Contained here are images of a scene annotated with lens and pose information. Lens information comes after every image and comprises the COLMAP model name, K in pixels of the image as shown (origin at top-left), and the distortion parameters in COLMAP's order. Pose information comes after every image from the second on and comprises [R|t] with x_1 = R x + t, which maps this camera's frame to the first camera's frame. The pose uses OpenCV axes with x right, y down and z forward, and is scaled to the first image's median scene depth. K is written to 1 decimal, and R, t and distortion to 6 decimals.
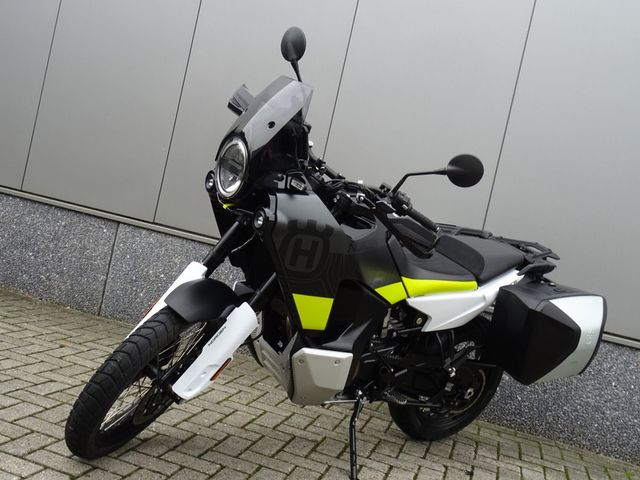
lens RADIAL K [[678.8, 0, 320.0], [0, 678.8, 240.0], [0, 0, 1]] dist [0.008993, 0.000939]
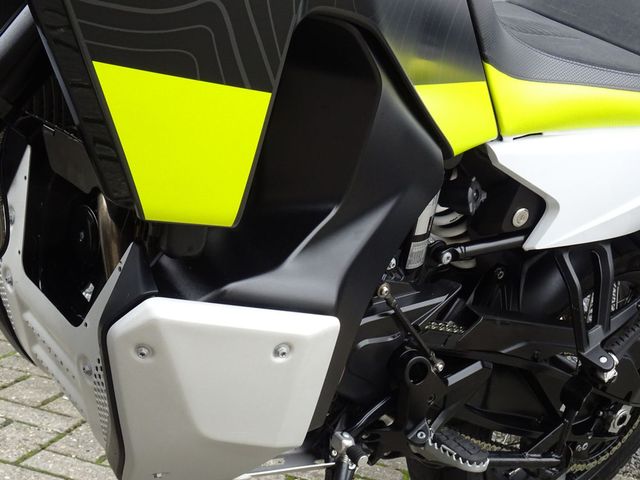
lens RADIAL K [[1083.4, 0, 320.0], [0, 1083.4, 240.0], [0, 0, 1]] dist [-0.037313, -0.037030]
pose [[0.995562, -0.009802, 0.093601, 0.000842], [0.001240, 0.995842, 0.091090, 0.085412], [-0.094105, -0.090570, 0.991434, 0.506274]]
